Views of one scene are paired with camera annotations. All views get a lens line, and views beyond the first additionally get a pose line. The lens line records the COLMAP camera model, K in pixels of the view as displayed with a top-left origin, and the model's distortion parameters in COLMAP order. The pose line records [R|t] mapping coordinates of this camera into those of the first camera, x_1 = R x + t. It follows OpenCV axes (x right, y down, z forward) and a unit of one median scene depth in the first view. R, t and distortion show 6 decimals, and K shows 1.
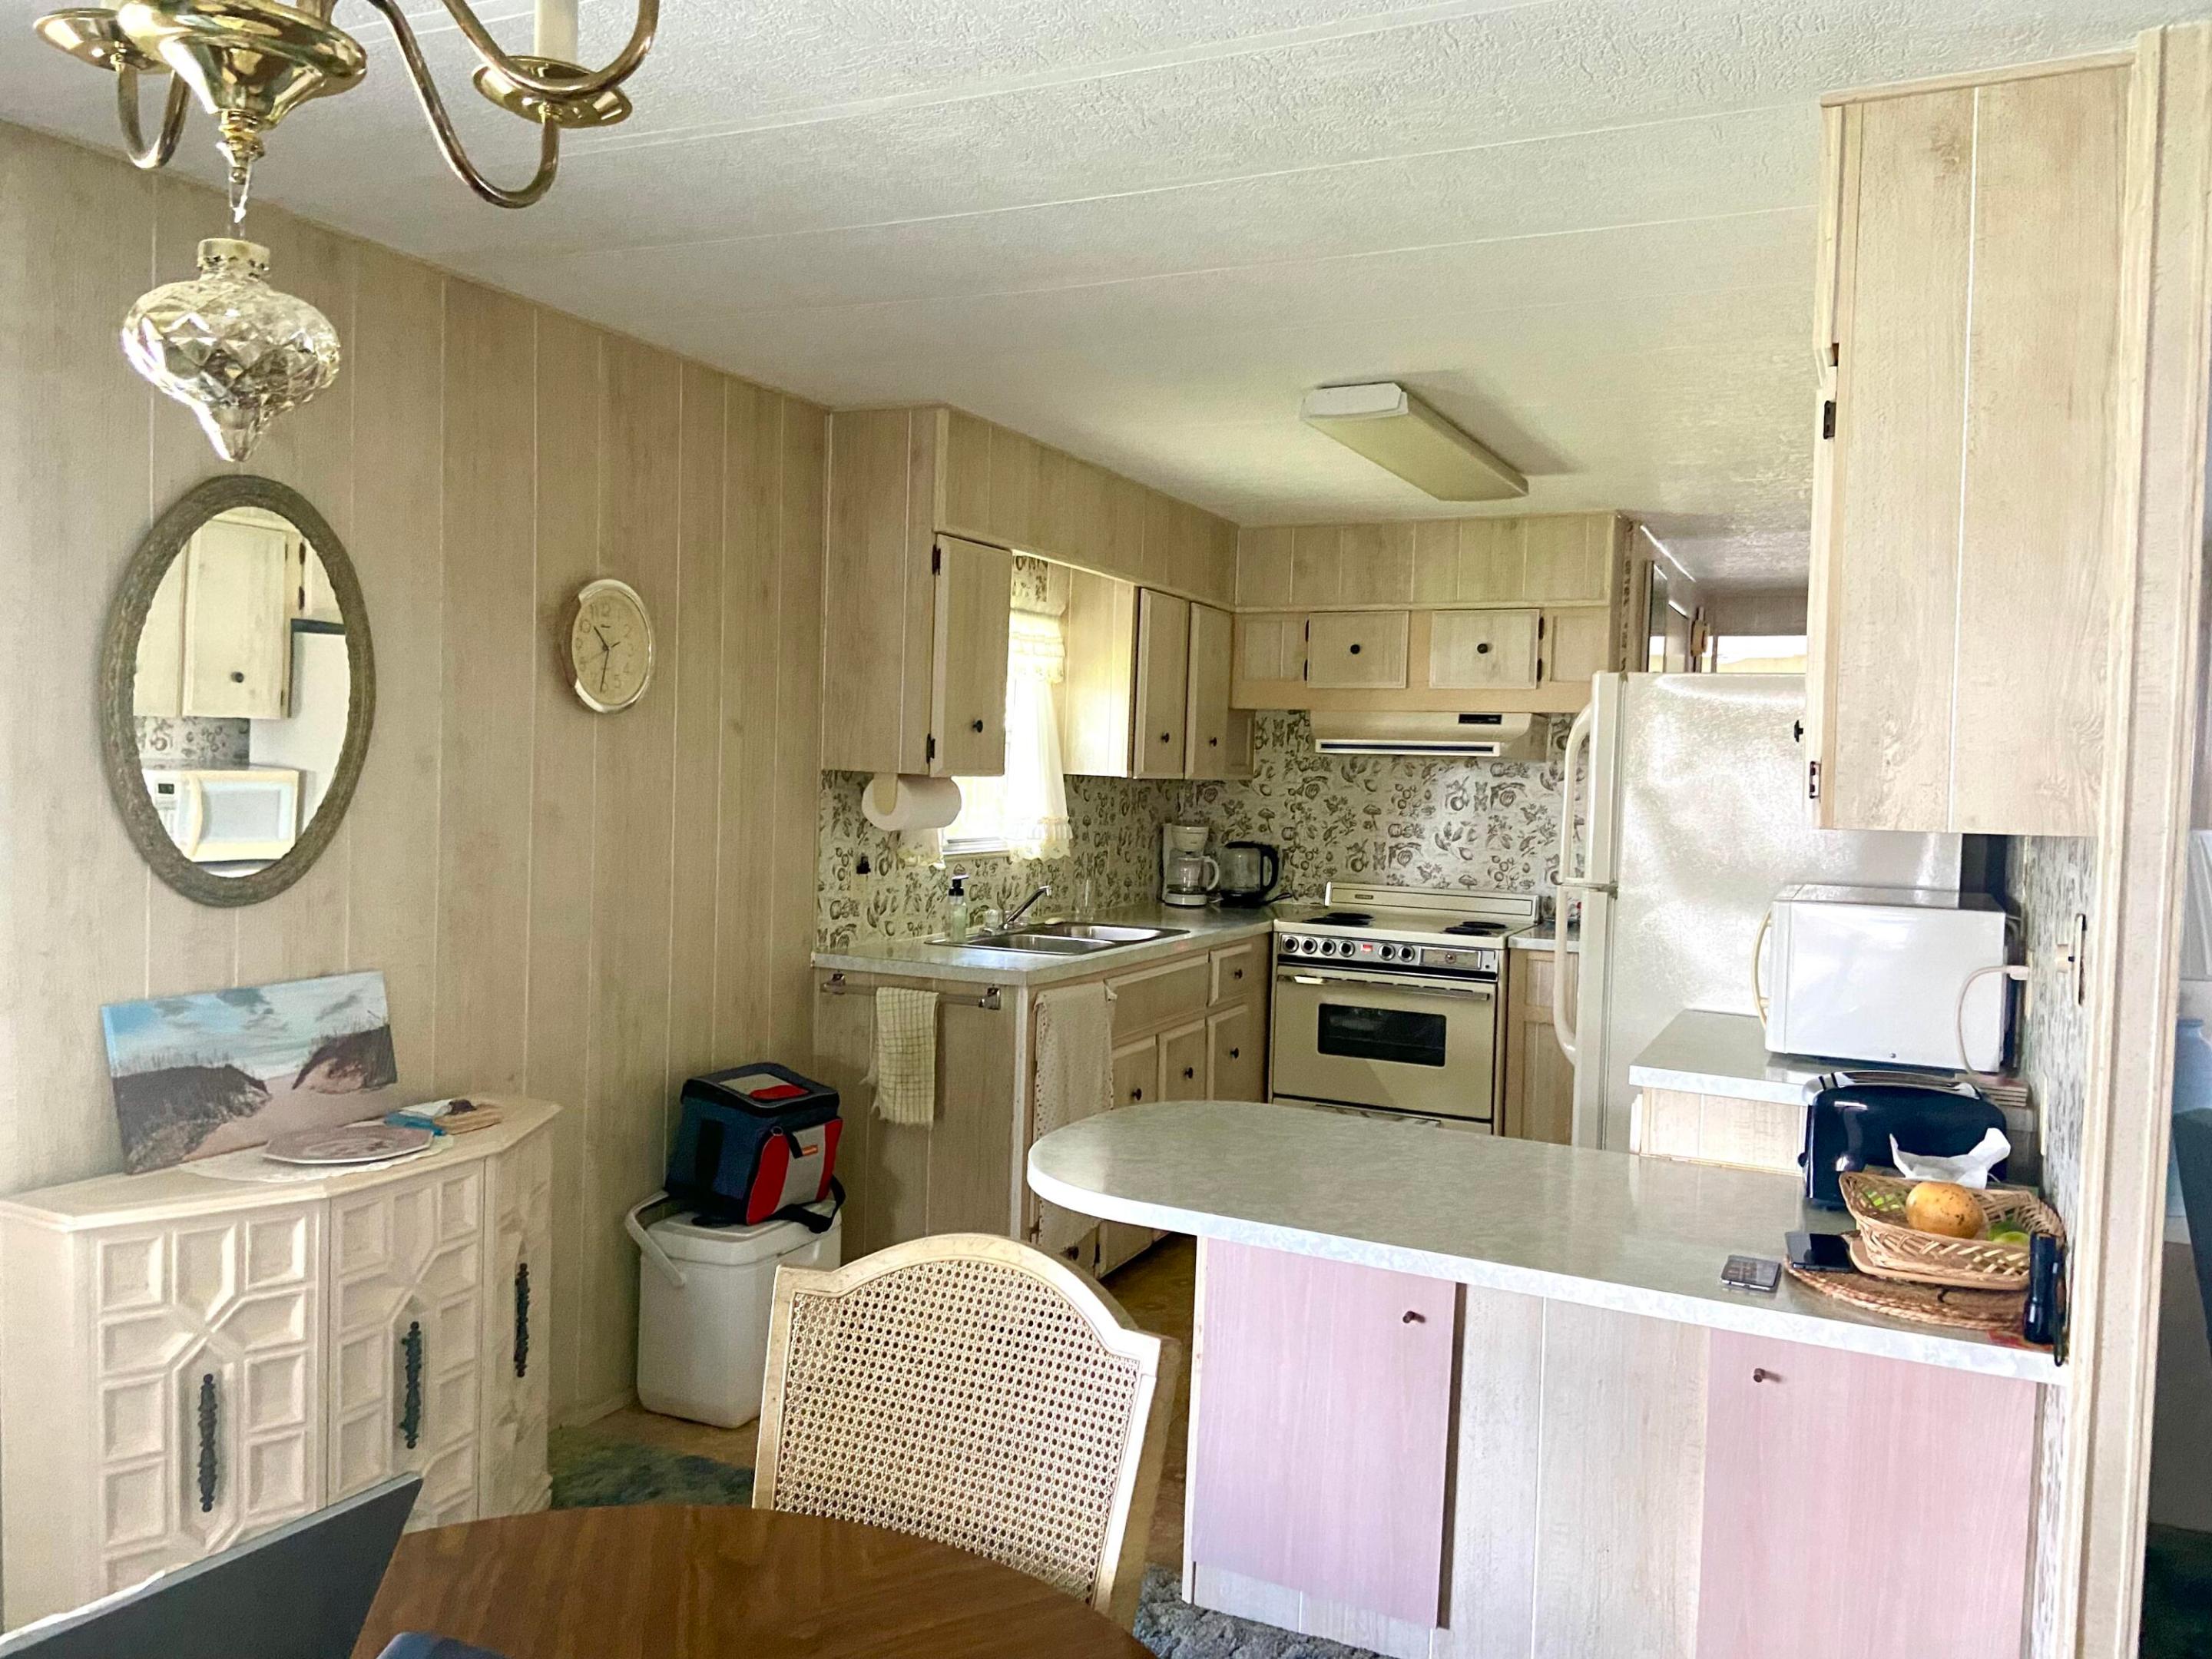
lens RADIAL K [[1648.0, 0, 1118.7], [0, 1648.0, 824.7], [0, 0, 1]] dist [0.148228, -0.182421]
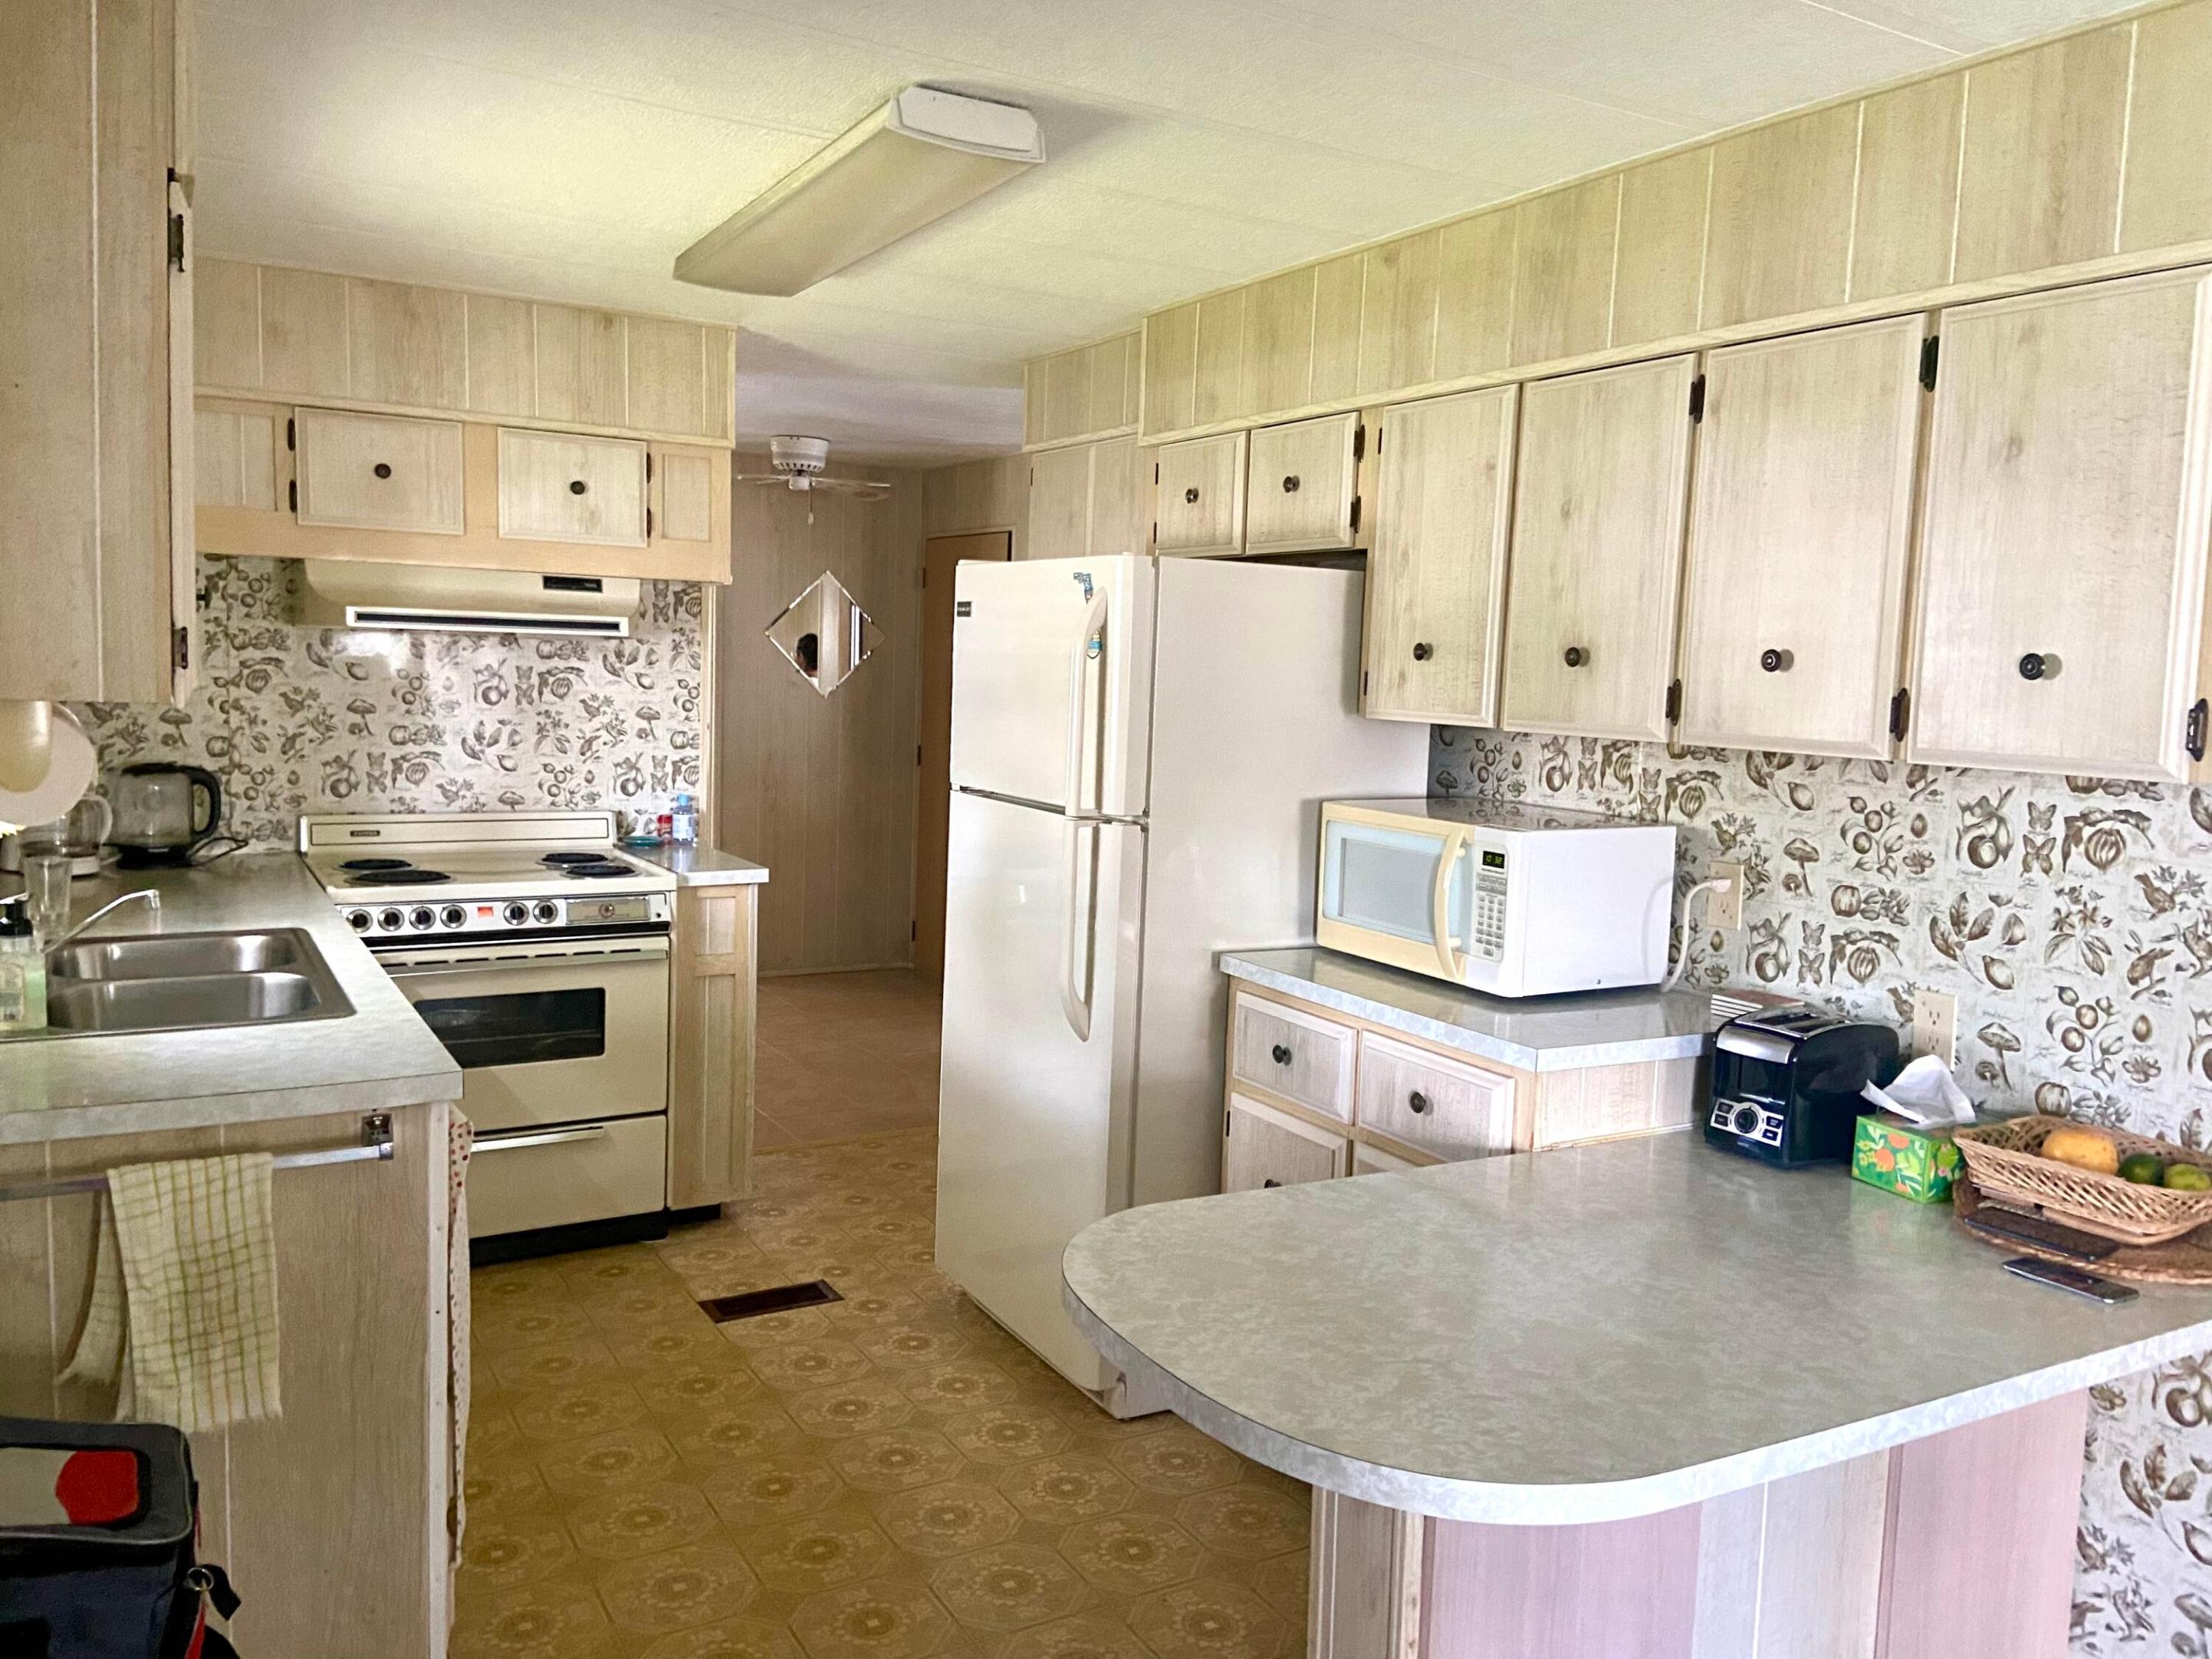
lens RADIAL K [[1648.0, 0, 1118.7], [0, 1648.0, 824.7], [0, 0, 1]] dist [0.148228, -0.182421]
pose [[0.597536, -0.092887, 0.796444, -0.231415], [0.017305, 0.994530, 0.103007, -0.028084], [-0.801656, -0.047768, 0.595875, 0.336324]]
